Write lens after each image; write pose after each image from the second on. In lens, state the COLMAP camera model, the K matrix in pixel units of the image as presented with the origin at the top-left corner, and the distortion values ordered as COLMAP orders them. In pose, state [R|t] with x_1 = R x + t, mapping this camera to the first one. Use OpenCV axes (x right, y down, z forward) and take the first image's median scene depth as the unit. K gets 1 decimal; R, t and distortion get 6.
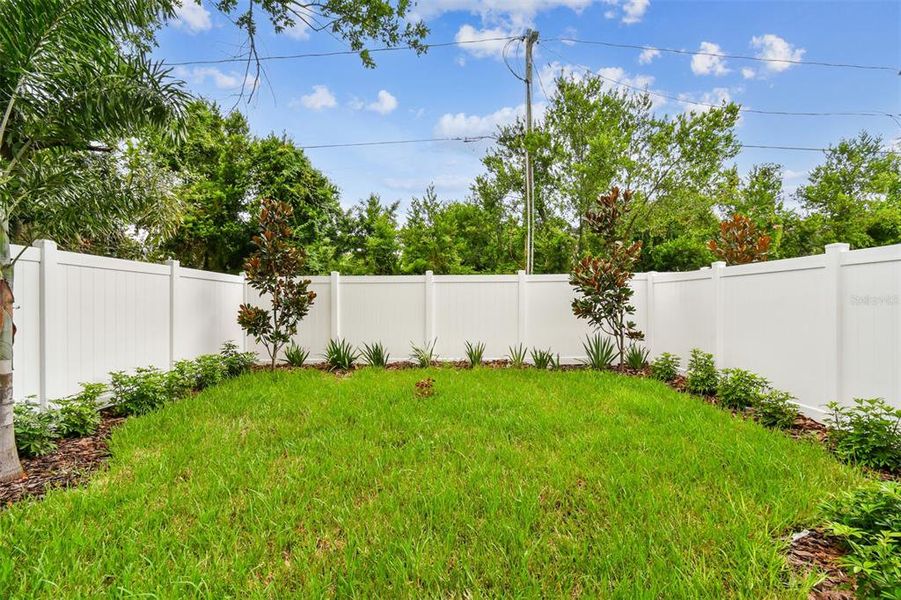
lens RADIAL K [[400.1, 0, 455.7], [0, 400.1, 300.9], [0, 0, 1]] dist [0.006367, -0.002240]
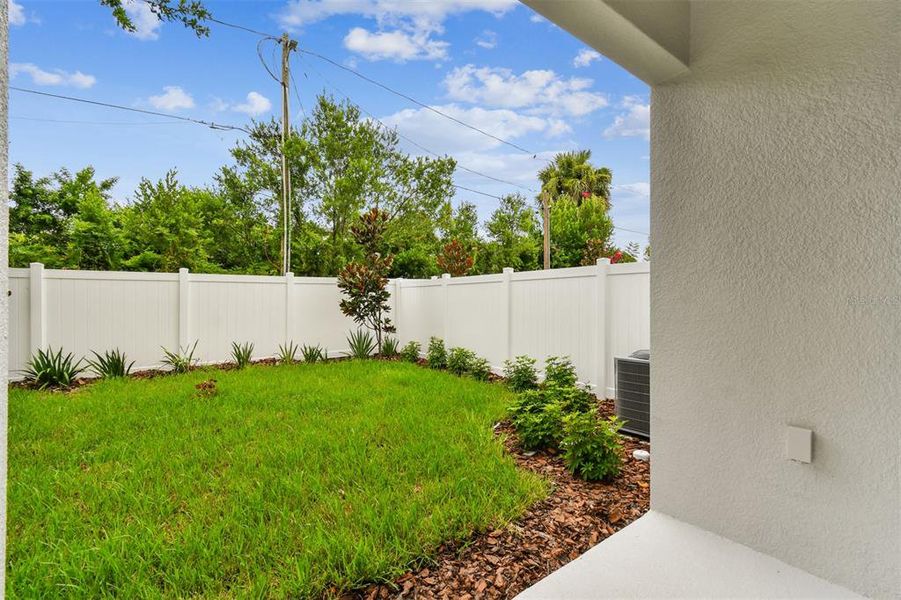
lens RADIAL K [[400.1, 0, 454.8], [0, 400.1, 303.8], [0, 0, 1]] dist [0.006367, -0.002240]
pose [[0.803031, -0.001291, 0.595936, -0.116006], [-0.002385, 0.999983, 0.005379, -0.000123], [-0.595933, -0.005741, 0.803014, -0.107775]]
